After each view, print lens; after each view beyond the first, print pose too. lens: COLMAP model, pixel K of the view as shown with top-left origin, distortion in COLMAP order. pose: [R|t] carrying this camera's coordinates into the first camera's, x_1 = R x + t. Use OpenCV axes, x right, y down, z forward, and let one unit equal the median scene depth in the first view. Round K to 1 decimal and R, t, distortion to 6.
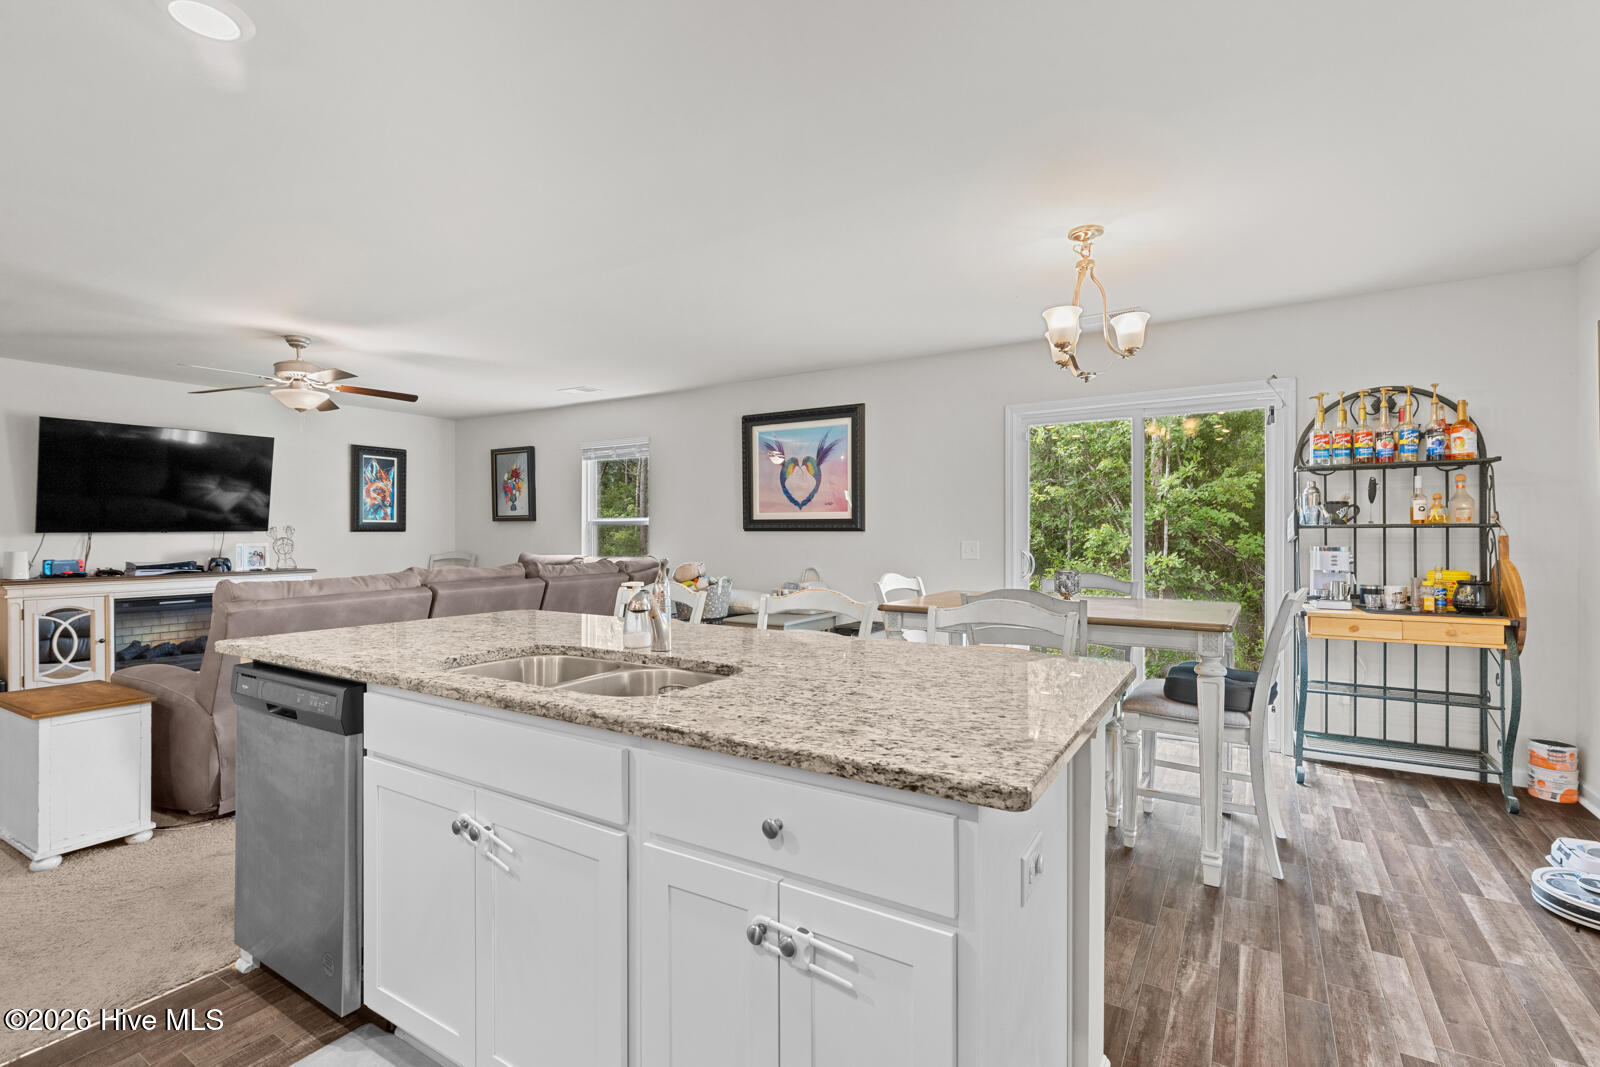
lens RADIAL K [[729.0, 0, 800.0], [0, 729.0, 533.5], [0, 0, 1]] dist [0.015392, 0.000054]
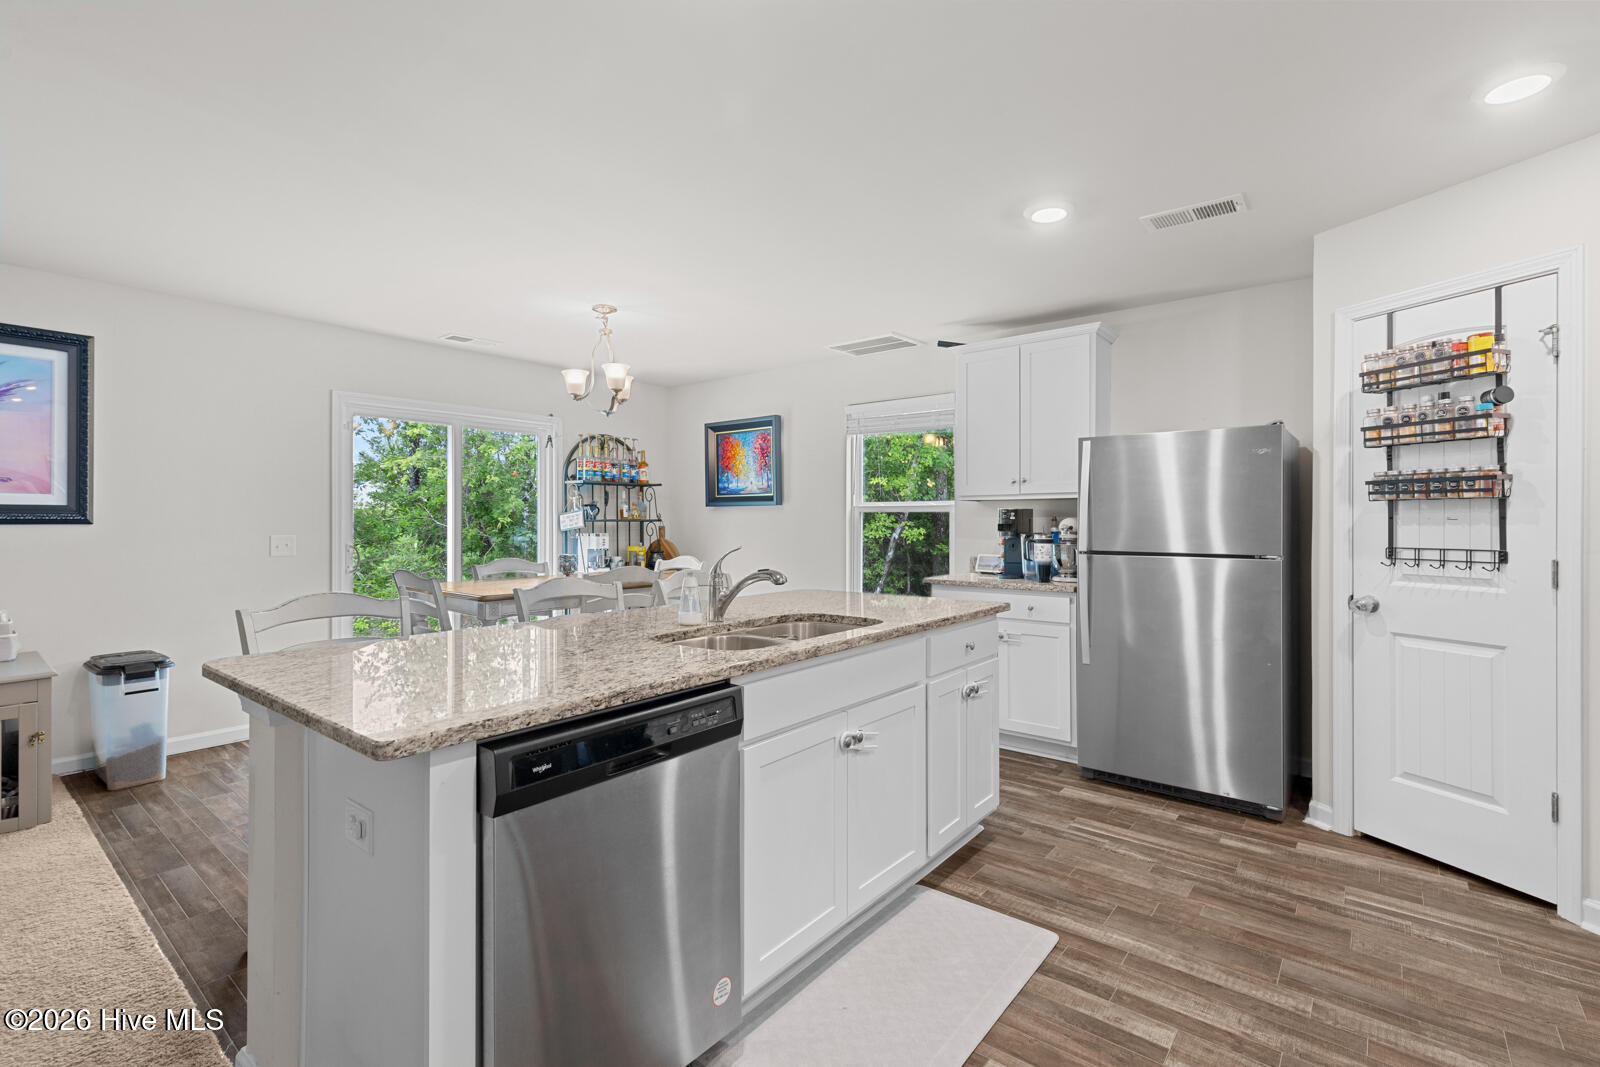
lens RADIAL K [[723.5, 0, 800.0], [0, 723.5, 533.5], [0, 0, 1]] dist [-0.000575, -0.000081]
pose [[0.120495, -0.013288, 0.992625, -0.748127], [0.003983, 0.999909, 0.012902, -0.000727], [-0.992706, 0.002399, 0.120537, 0.386848]]
